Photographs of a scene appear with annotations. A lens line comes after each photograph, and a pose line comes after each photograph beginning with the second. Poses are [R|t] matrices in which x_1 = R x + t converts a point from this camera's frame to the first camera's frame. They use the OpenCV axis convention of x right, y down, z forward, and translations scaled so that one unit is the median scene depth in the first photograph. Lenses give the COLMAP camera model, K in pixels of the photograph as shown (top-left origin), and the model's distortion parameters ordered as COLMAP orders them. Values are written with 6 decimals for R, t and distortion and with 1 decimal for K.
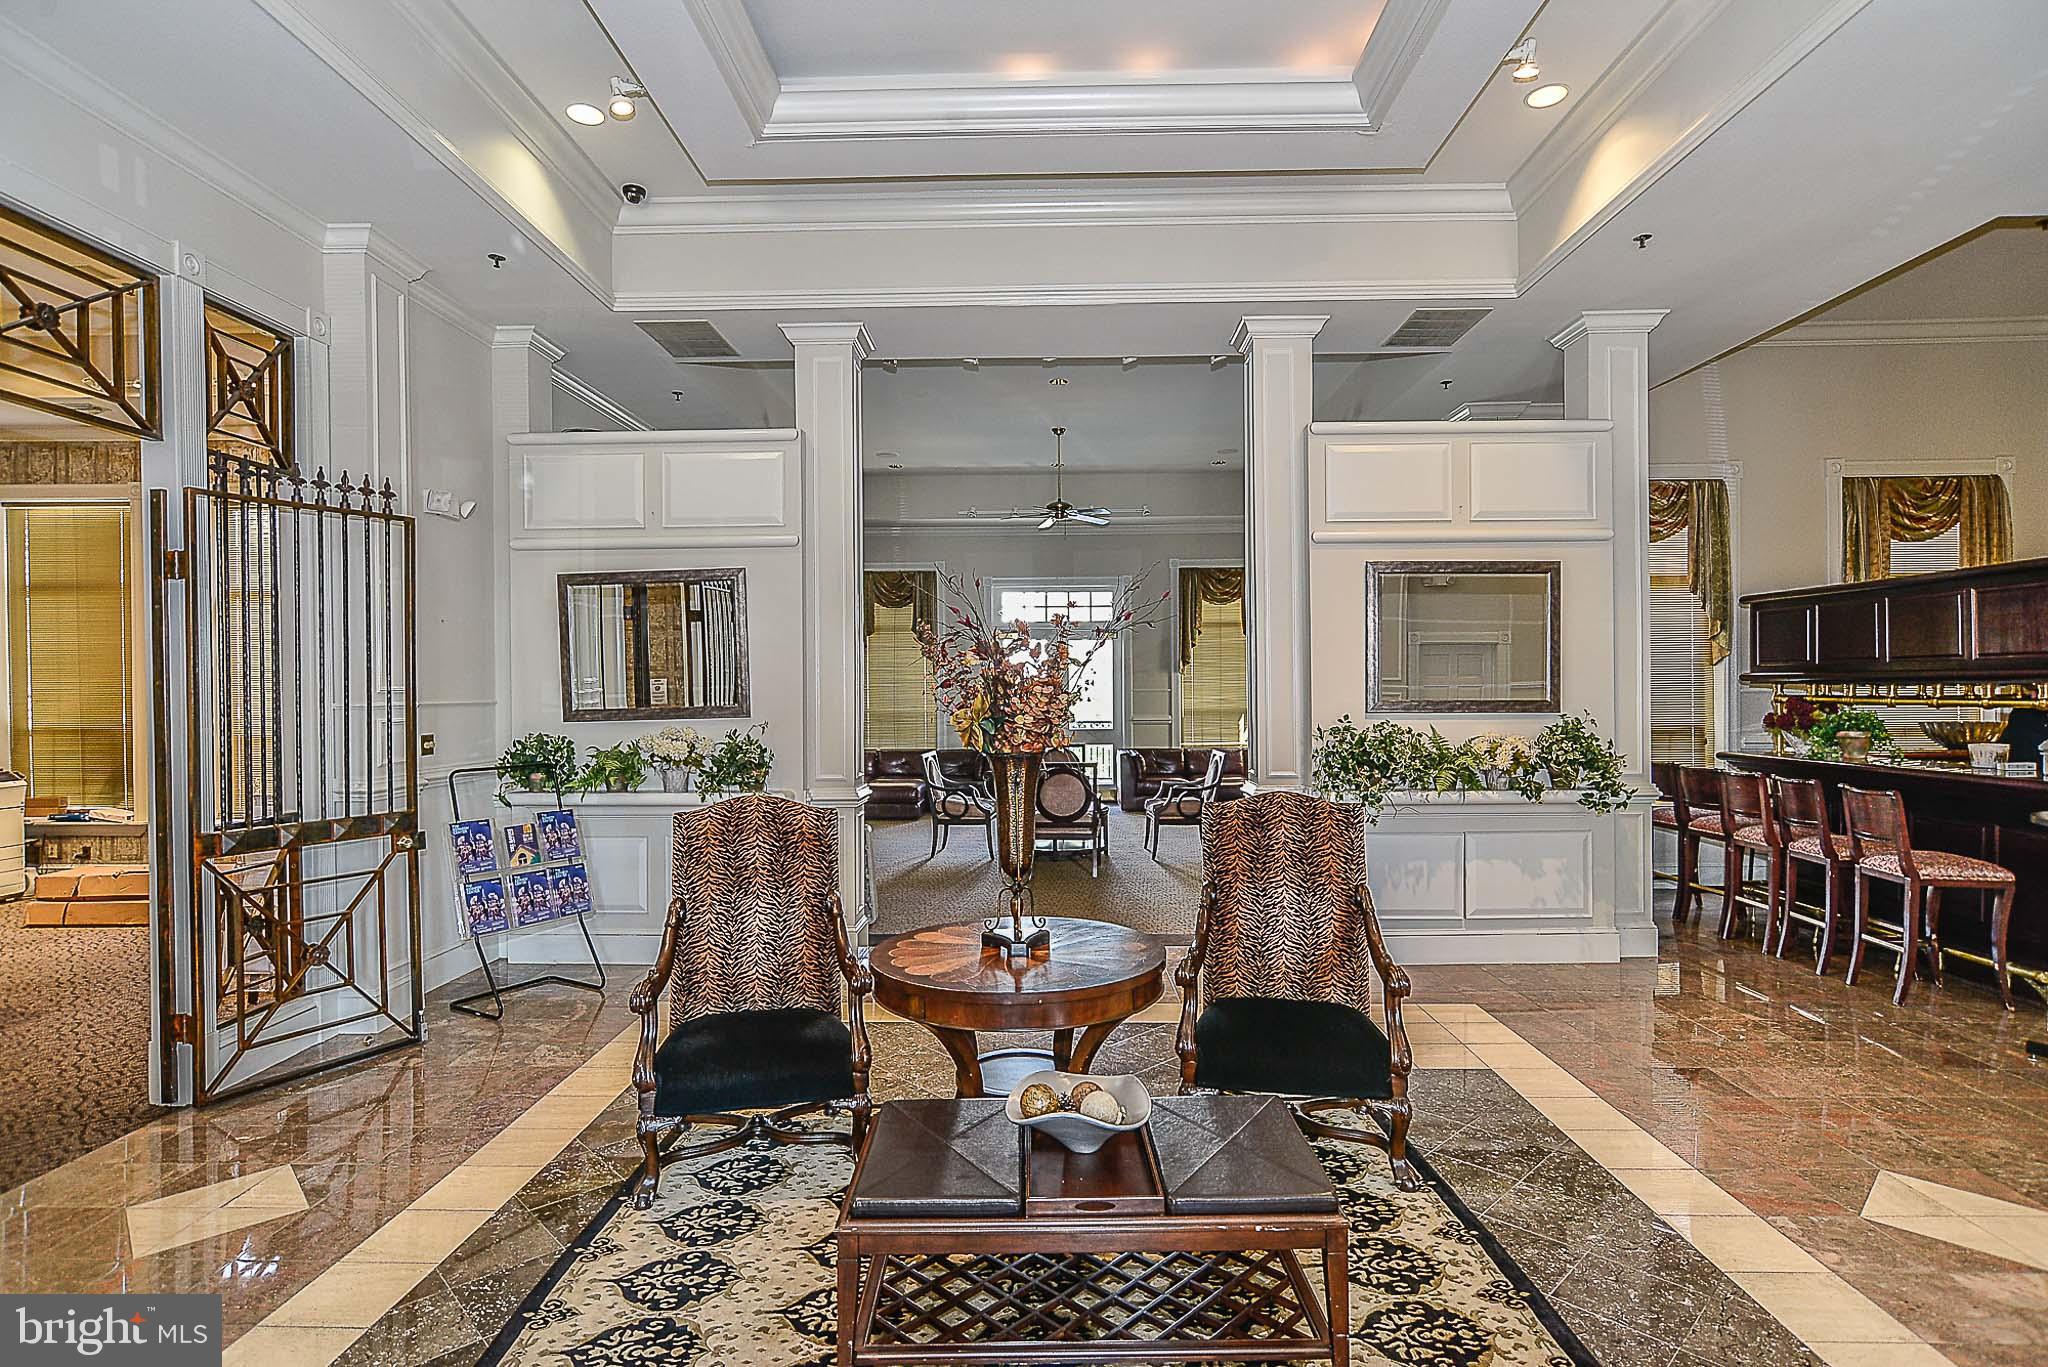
lens RADIAL K [[1019.2, 0, 1024.0], [0, 1019.2, 683.5], [0, 0, 1]] dist [-0.001607, -0.000304]
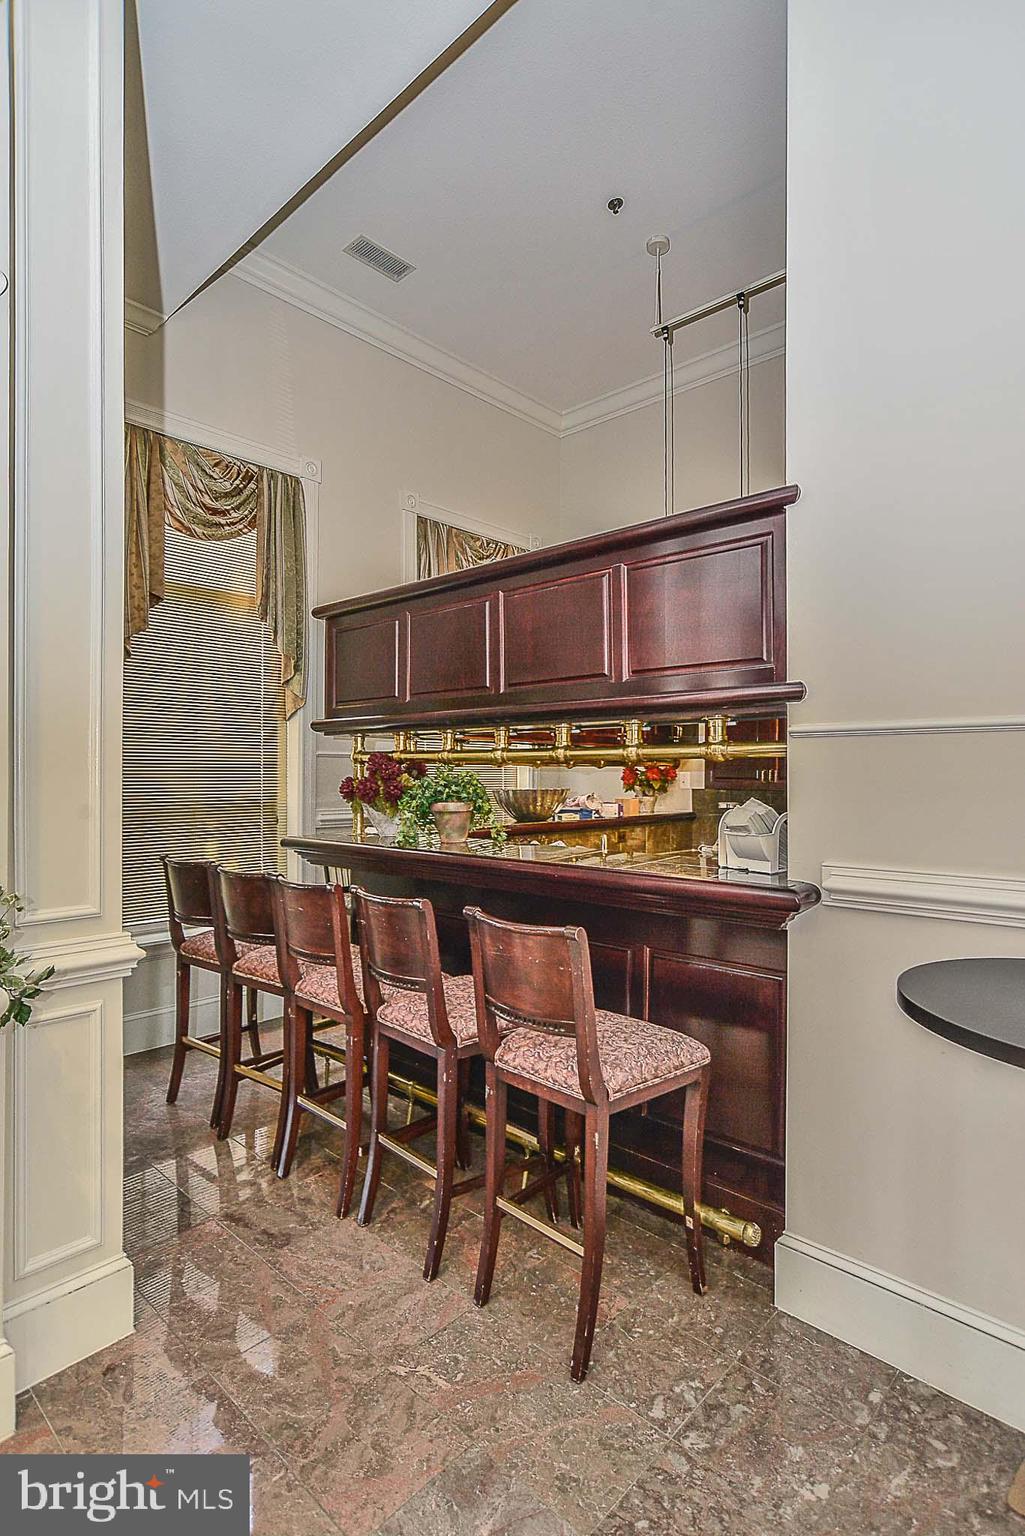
lens RADIAL K [[764.4, 0, 512.5], [0, 764.4, 768.0], [0, 0, 1]] dist [-0.001607, -0.000304]
pose [[0.659766, 0.011332, 0.751386, 0.432013], [-0.006002, 0.999934, -0.009811, 0.027228], [-0.751447, 0.001963, 0.659791, 0.595673]]
